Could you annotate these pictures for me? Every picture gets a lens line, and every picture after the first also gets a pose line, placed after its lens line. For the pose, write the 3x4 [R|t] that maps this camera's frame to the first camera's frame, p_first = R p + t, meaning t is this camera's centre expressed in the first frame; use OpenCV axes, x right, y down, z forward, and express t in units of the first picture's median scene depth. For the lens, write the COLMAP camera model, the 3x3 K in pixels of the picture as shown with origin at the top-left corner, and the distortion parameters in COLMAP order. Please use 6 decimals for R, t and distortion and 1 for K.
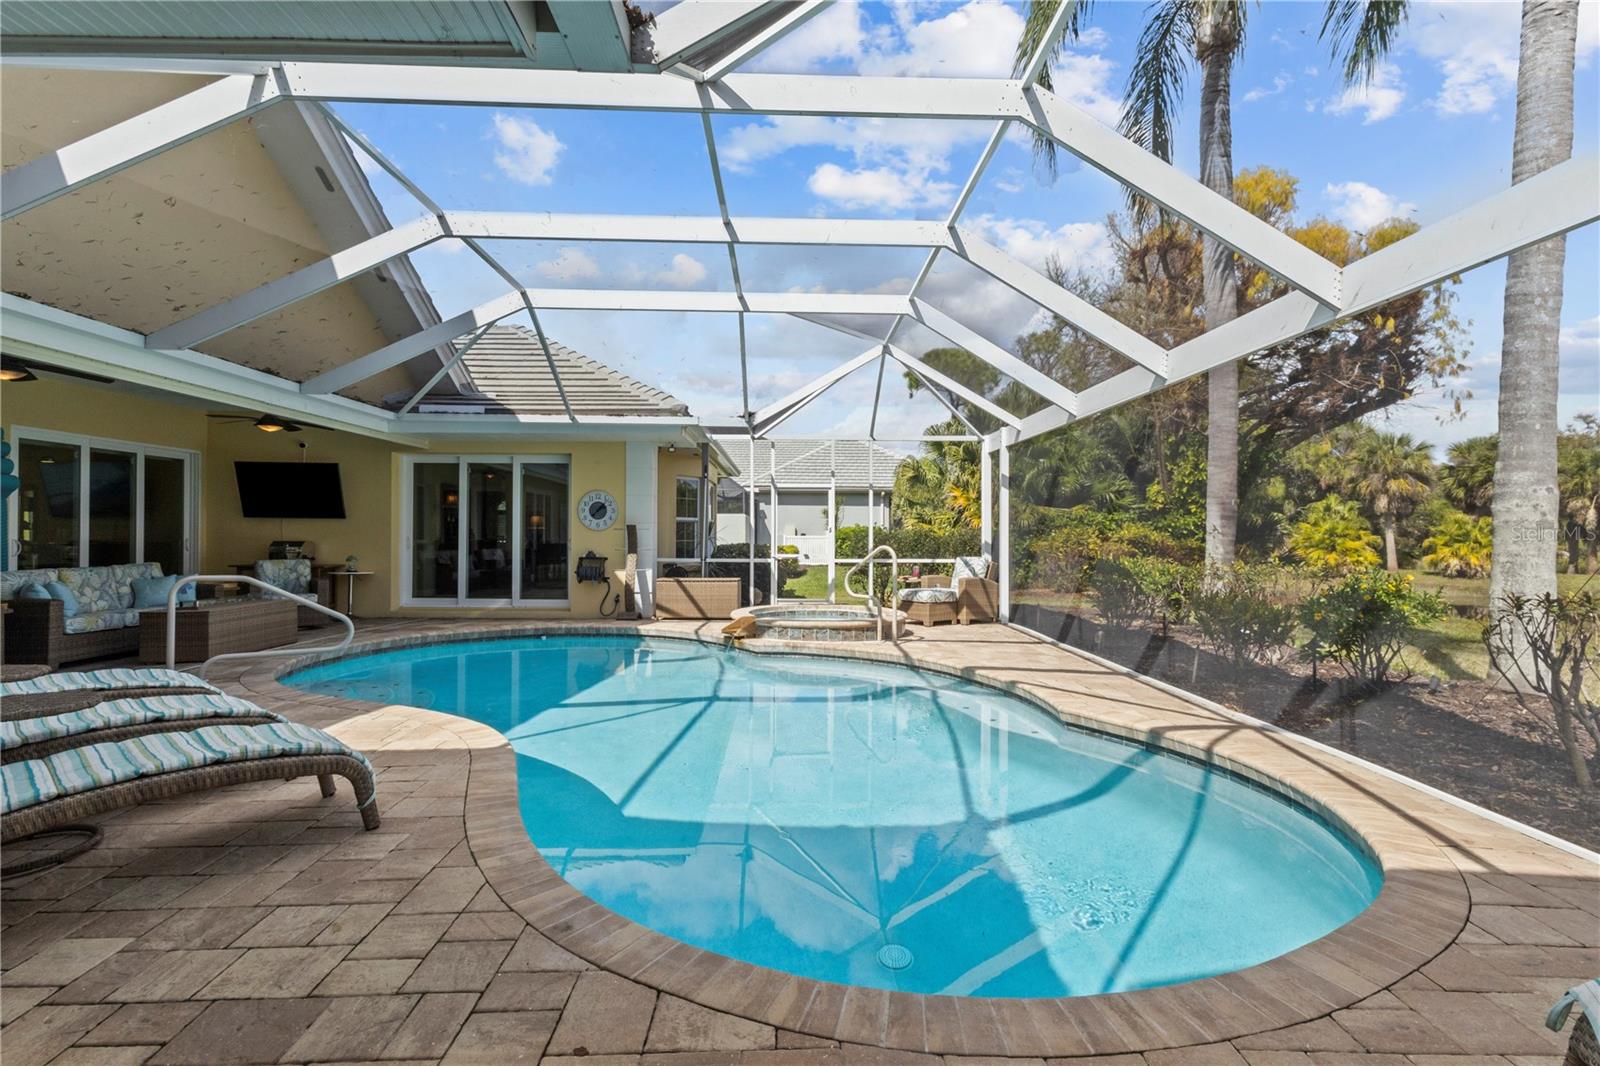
lens RADIAL K [[733.8, 0, 809.3], [0, 733.8, 533.3], [0, 0, 1]] dist [0.004599, 0.000179]
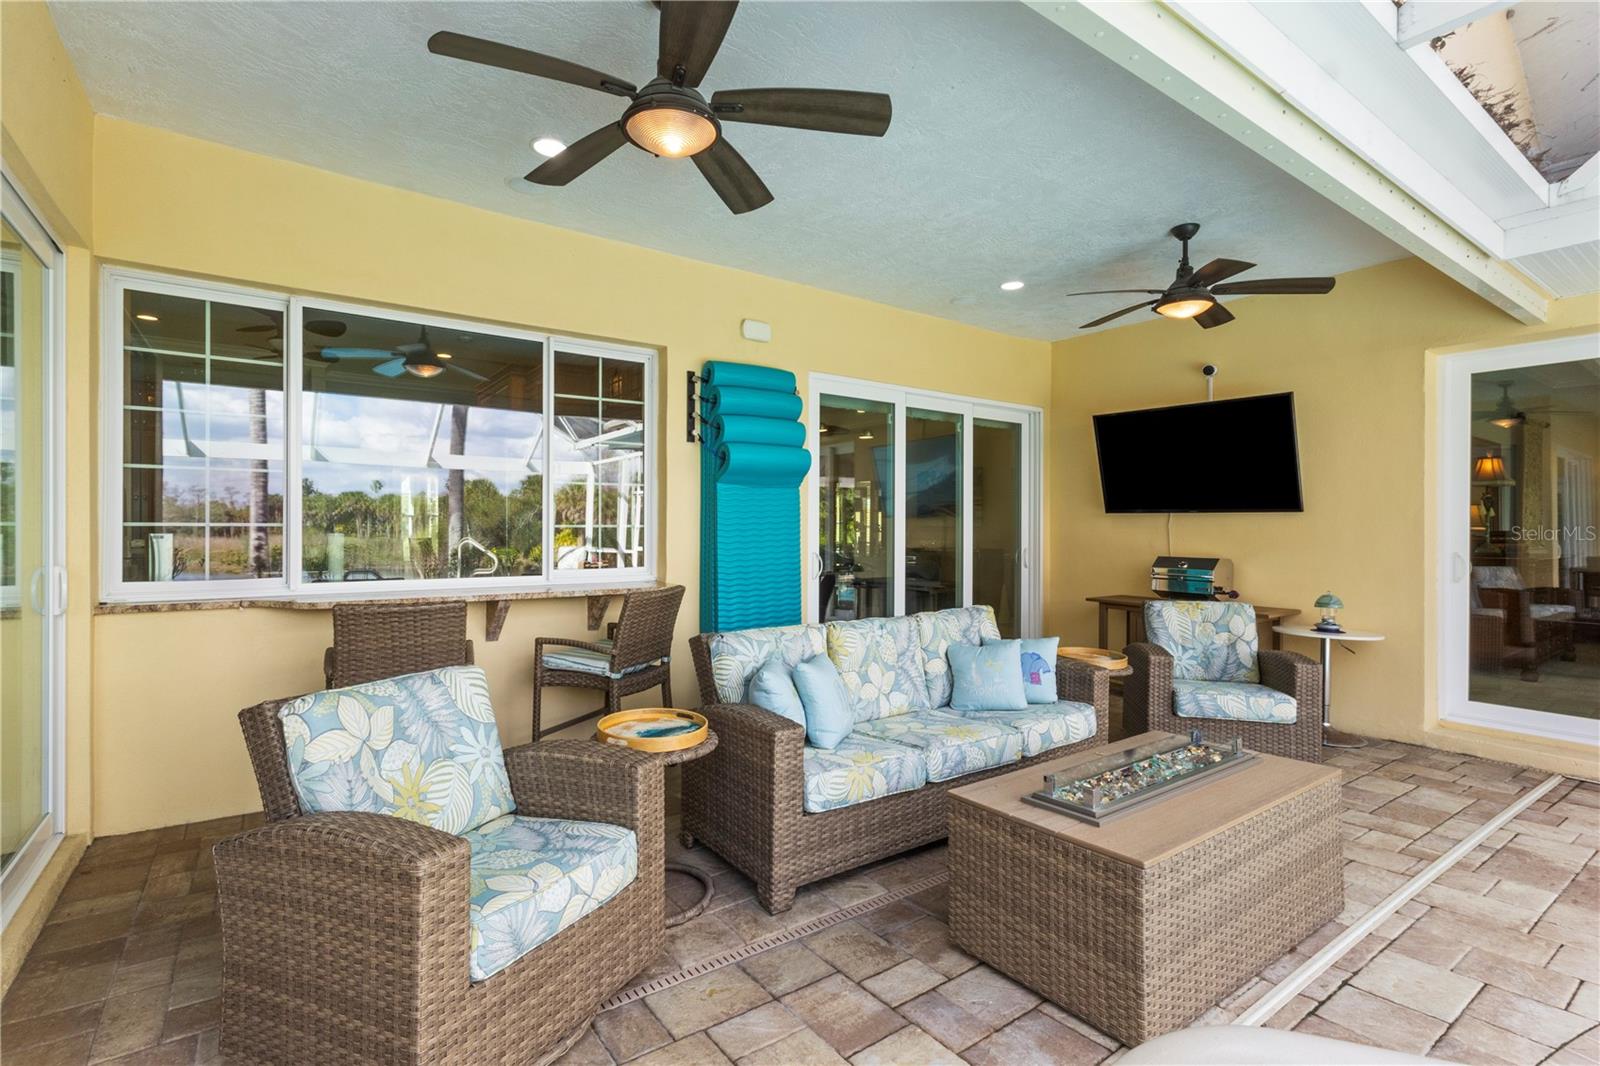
lens RADIAL K [[733.8, 0, 801.8], [0, 733.8, 534.8], [0, 0, 1]] dist [0.004599, 0.000179]
pose [[0.561525, -0.004131, -0.827449, -0.488438], [0.002395, 0.999991, -0.003367, -0.005432], [0.827456, -0.000091, 0.561530, 0.552088]]
